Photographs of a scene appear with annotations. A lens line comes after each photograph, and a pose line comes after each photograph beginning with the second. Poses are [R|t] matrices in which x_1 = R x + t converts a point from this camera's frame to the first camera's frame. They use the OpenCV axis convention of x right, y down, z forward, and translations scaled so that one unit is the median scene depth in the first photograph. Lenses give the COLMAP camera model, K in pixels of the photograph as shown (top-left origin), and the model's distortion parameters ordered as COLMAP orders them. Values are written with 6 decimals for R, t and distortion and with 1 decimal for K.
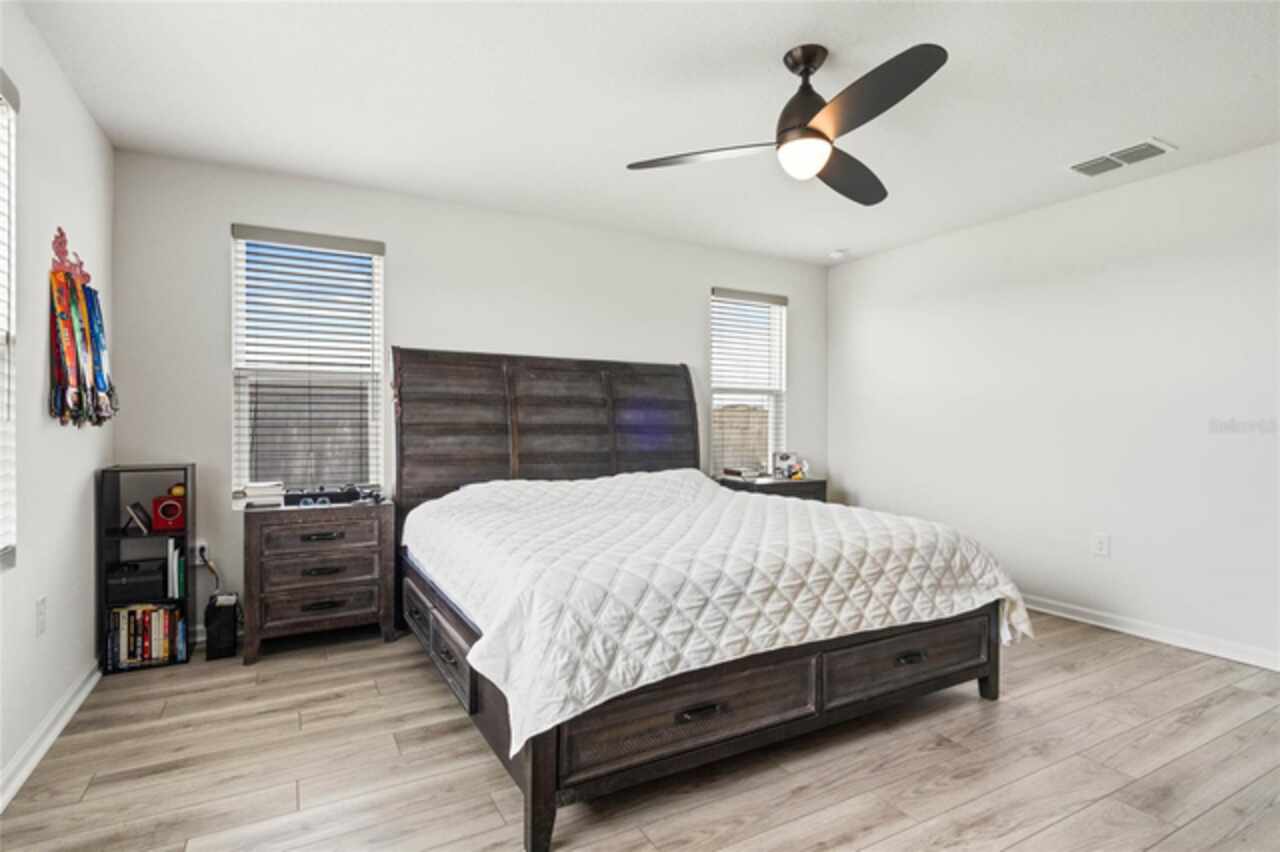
lens RADIAL K [[647.5, 0, 641.3], [0, 647.5, 426.1], [0, 0, 1]] dist [-0.002363, 0.000182]
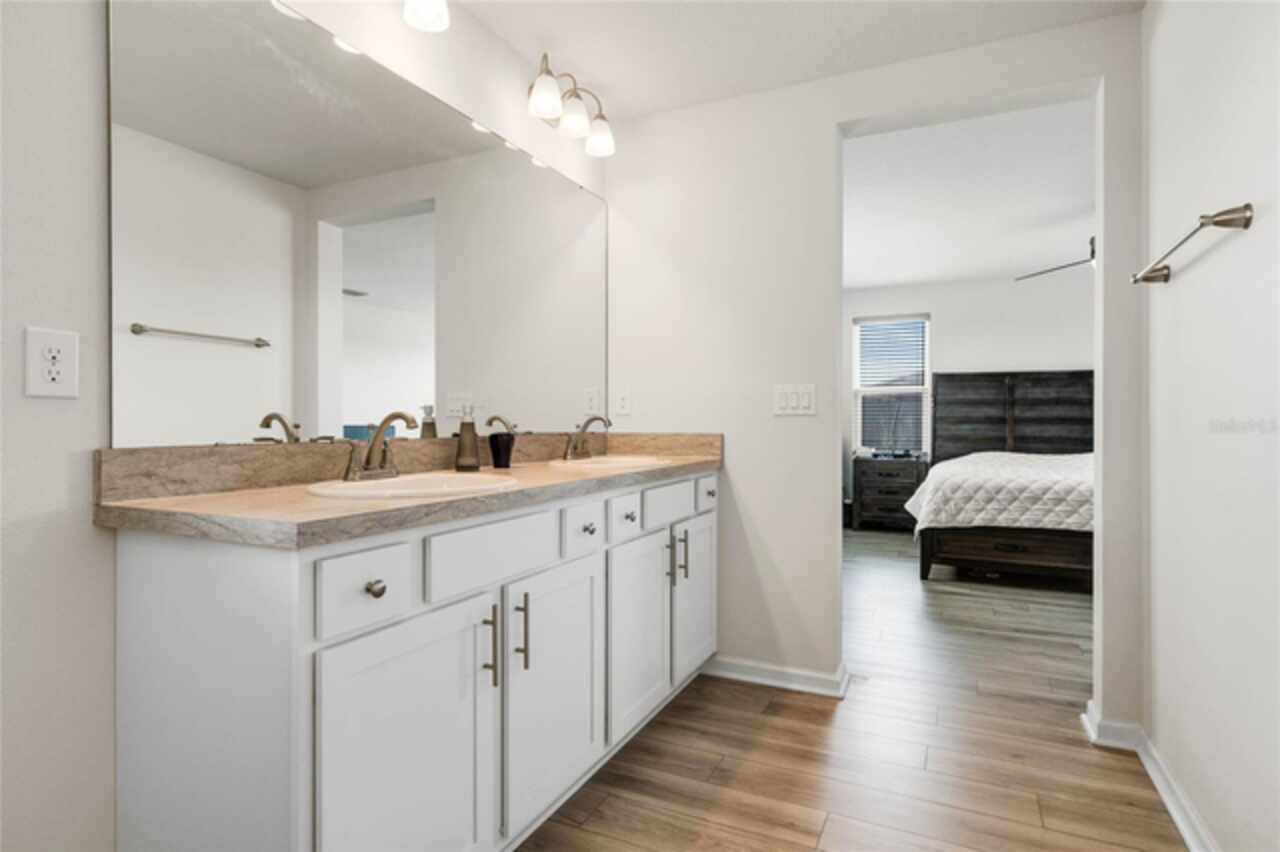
lens RADIAL K [[682.7, 0, 639.1], [0, 682.7, 424.4], [0, 0, 1]] dist [-0.002710, 0.000296]
pose [[0.580974, 0.003104, -0.813916, 0.674513], [-0.002112, 0.999995, 0.002306, 0.013012], [0.813920, 0.000379, 0.580977, -0.736903]]
